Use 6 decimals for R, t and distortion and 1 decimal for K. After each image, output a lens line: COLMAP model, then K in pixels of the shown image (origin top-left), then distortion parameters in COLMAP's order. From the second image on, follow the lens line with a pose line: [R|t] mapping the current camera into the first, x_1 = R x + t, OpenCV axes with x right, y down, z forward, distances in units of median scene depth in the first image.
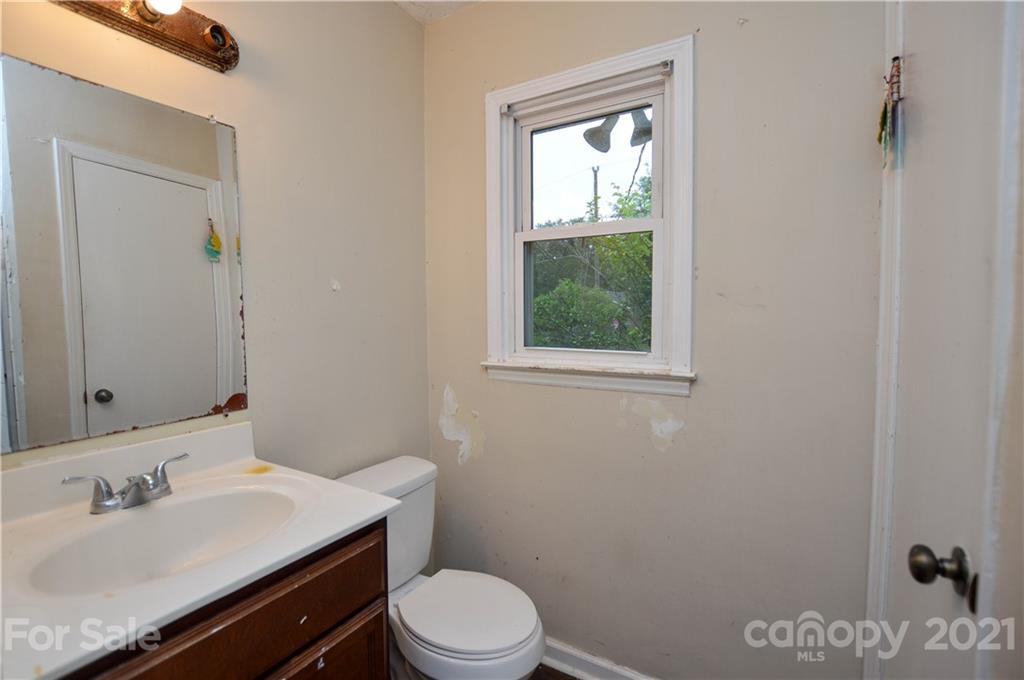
lens RADIAL K [[456.6, 0, 514.2], [0, 456.6, 338.9], [0, 0, 1]] dist [-0.026222, -0.000260]
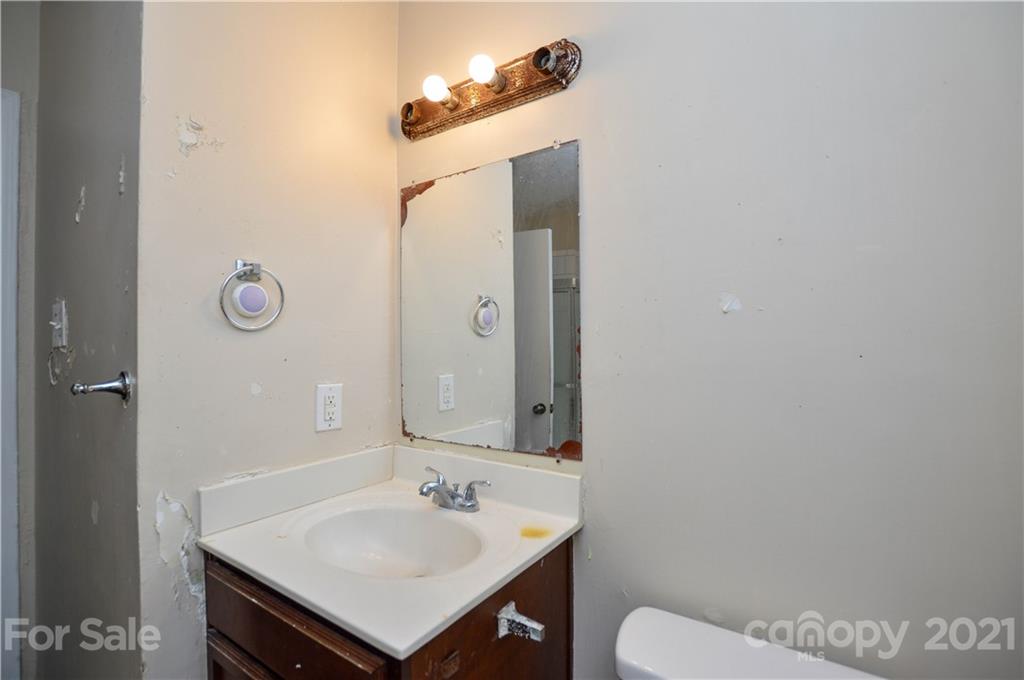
lens RADIAL K [[456.6, 0, 502.3], [0, 456.6, 335.4], [0, 0, 1]] dist [-0.026222, -0.000260]
pose [[-0.073391, -0.009787, -0.997255, 0.280635], [-0.056274, 0.998399, -0.005657, -0.069843], [0.995714, 0.055704, -0.073824, 0.940899]]
